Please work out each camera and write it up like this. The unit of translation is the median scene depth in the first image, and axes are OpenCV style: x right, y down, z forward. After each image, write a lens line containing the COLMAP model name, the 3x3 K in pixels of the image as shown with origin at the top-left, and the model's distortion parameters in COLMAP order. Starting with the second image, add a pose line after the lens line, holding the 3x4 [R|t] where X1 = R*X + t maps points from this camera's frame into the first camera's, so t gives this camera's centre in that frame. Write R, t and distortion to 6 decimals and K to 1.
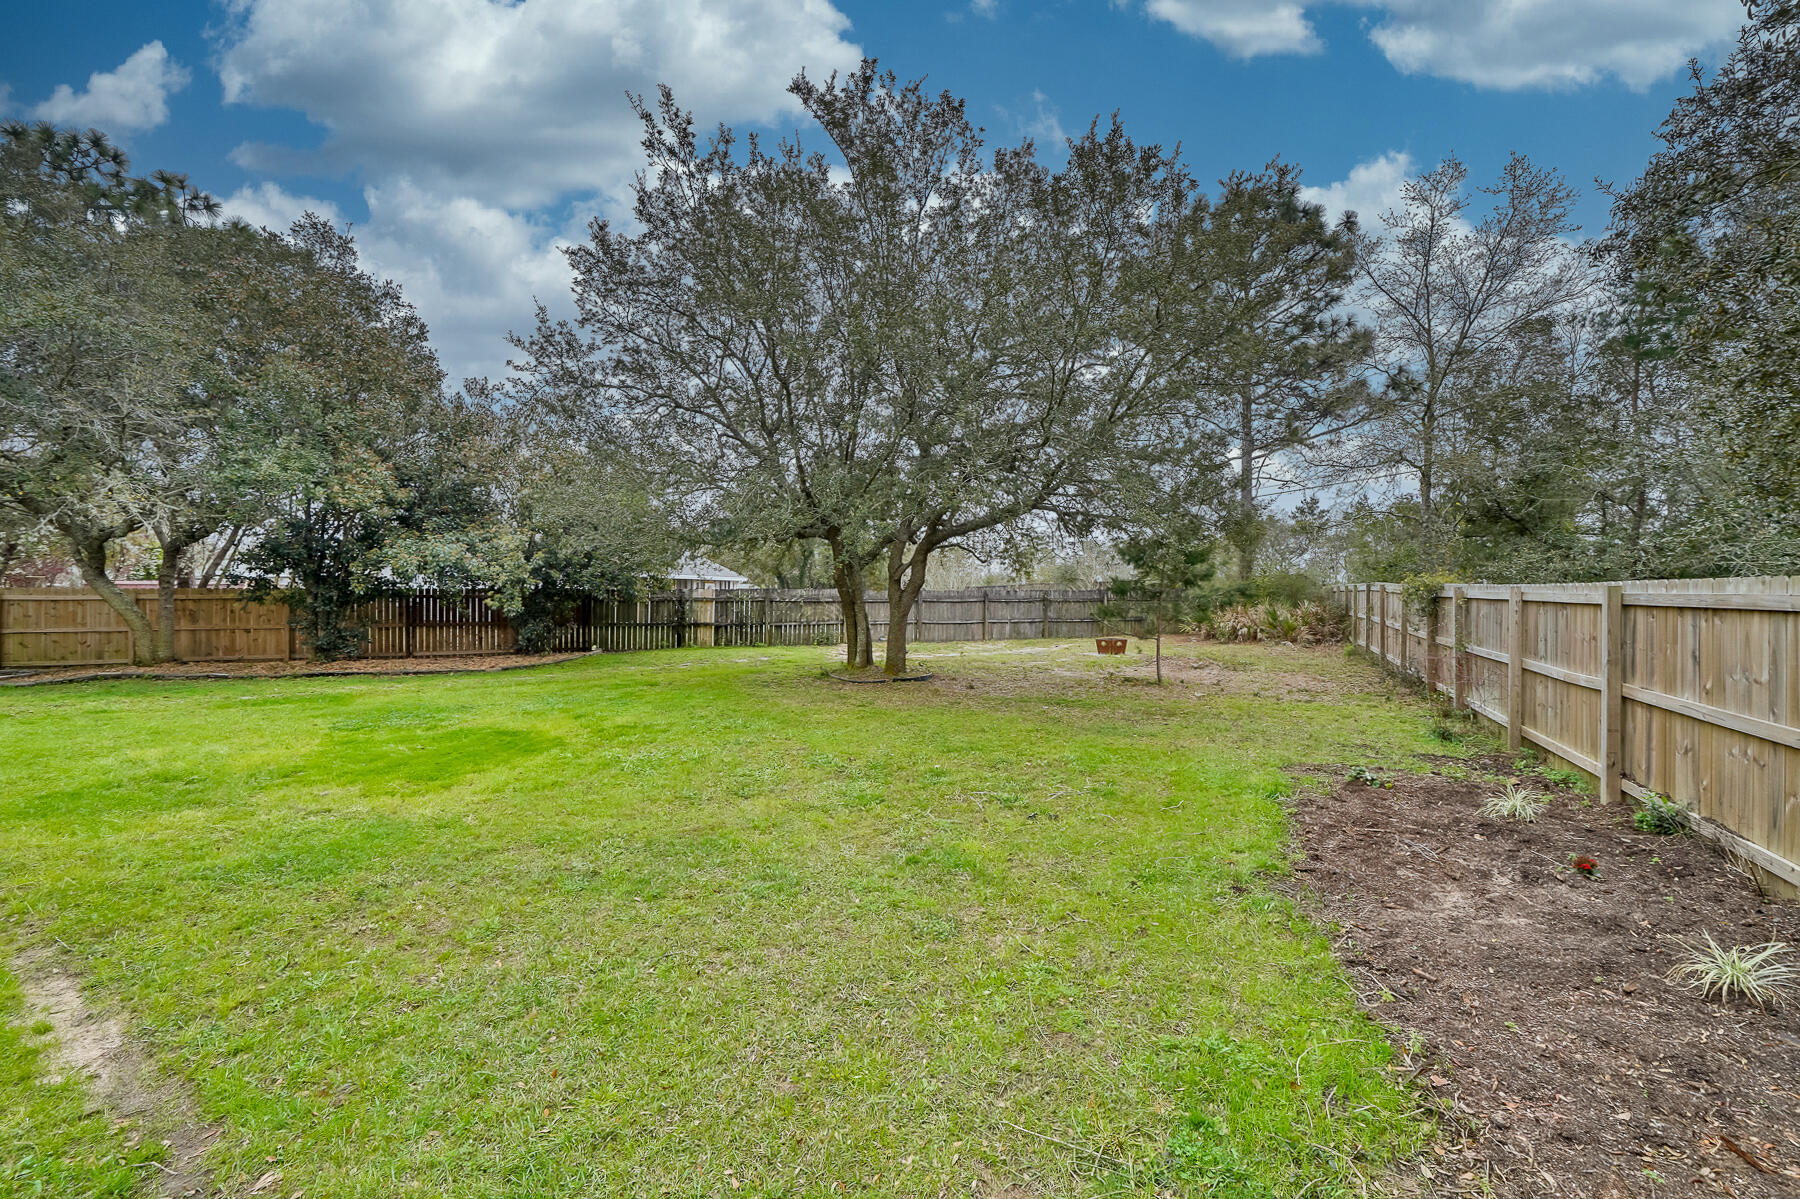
lens RADIAL K [[772.9, 0, 885.6], [0, 772.9, 605.2], [0, 0, 1]] dist [0.003284, 0.000591]
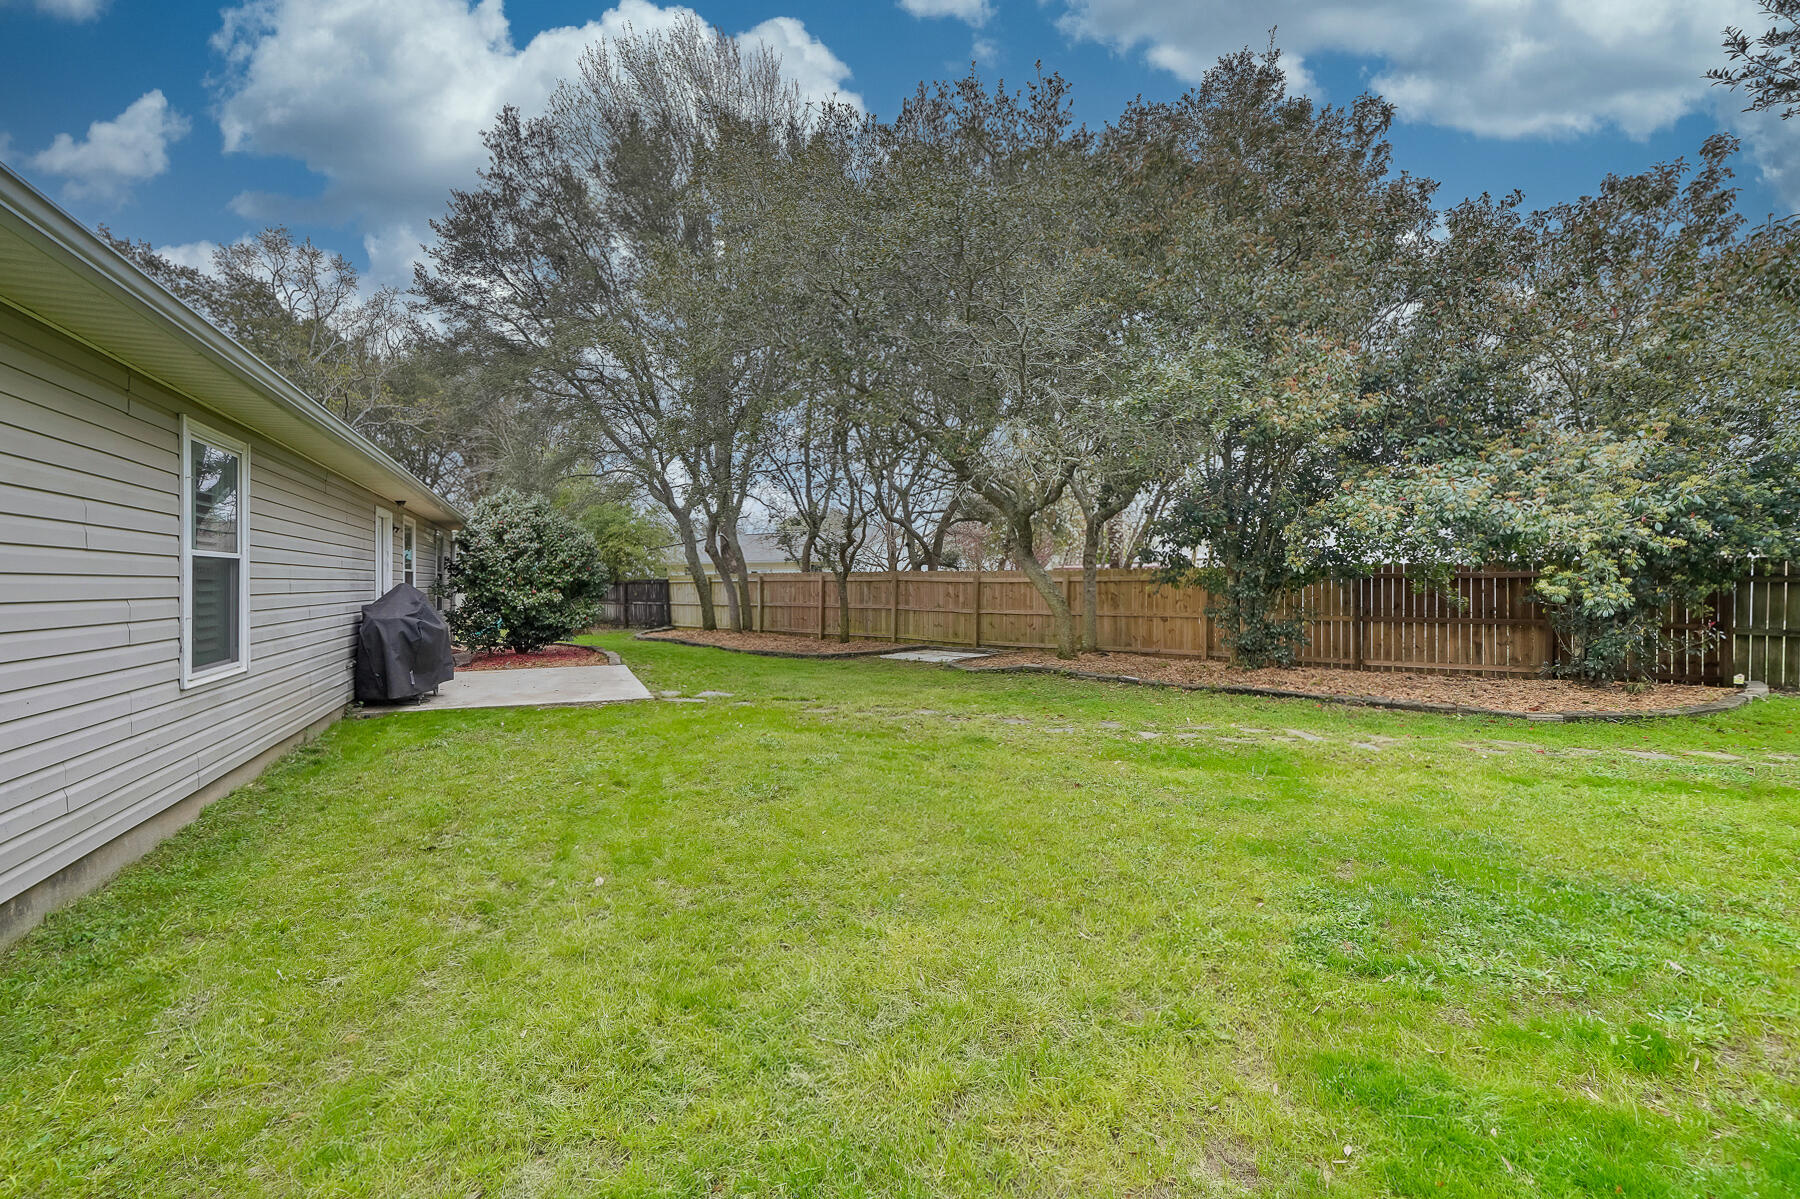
lens RADIAL K [[744.7, 0, 900.6], [0, 744.7, 579.0], [0, 0, 1]] dist [0.001327, 0.000179]
pose [[0.497146, -0.004459, -0.867656, -0.292798], [-0.004498, 0.999960, -0.007716, -0.002767], [0.867655, 0.007739, 0.497106, 0.386404]]
